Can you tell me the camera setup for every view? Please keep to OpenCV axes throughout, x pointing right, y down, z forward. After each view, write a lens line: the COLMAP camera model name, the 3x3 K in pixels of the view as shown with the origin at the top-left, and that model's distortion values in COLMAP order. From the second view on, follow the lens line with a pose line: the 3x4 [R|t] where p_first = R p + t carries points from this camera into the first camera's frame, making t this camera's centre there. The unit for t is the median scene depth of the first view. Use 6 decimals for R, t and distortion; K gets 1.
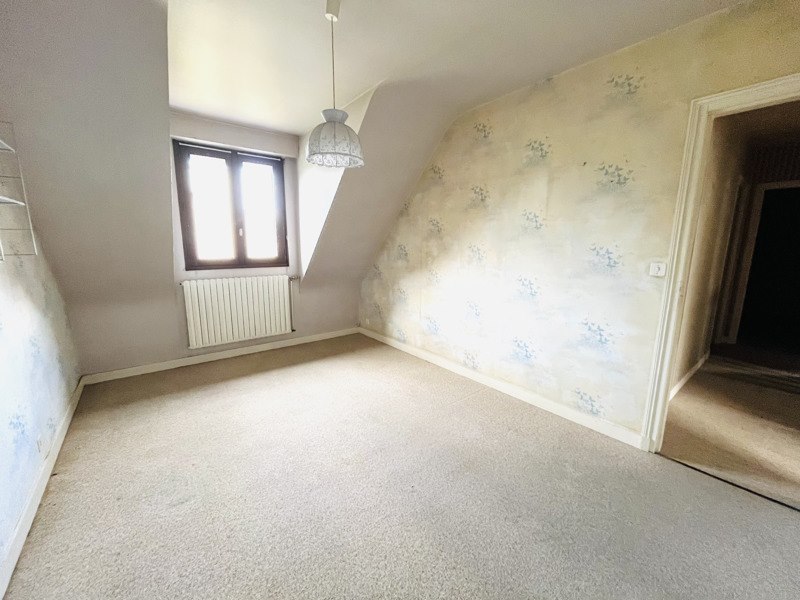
lens RADIAL K [[321.6, 0, 399.7], [0, 321.6, 295.8], [0, 0, 1]] dist [0.001254, 0.000025]
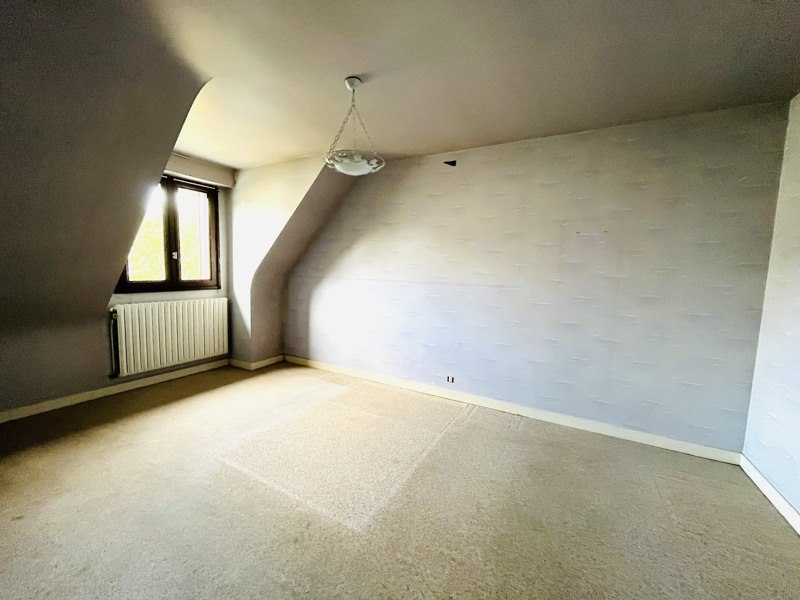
lens RADIAL K [[321.6, 0, 400.0], [0, 321.6, 304.1], [0, 0, 1]] dist [0.001254, 0.000025]
pose [[0.912470, -0.024830, 0.408390, -0.272052], [0.045962, 0.998059, -0.042011, 0.029735], [-0.406554, 0.057105, 0.911840, -0.201905]]
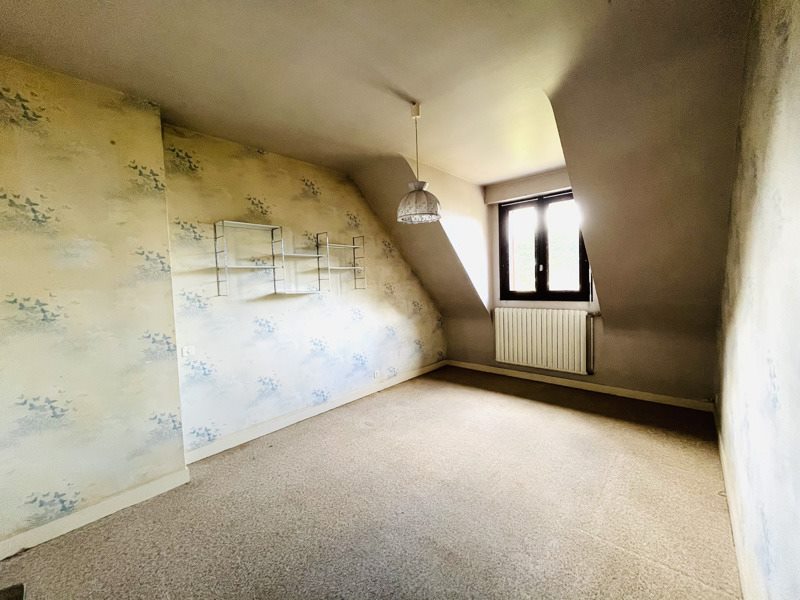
lens RADIAL K [[321.6, 0, 401.7], [0, 321.6, 299.7], [0, 0, 1]] dist [0.001254, 0.000025]
pose [[0.174636, 0.040969, -0.983780, 0.515894], [-0.126469, 0.991791, 0.018852, -0.051483], [0.976477, 0.121125, 0.178383, 0.362370]]
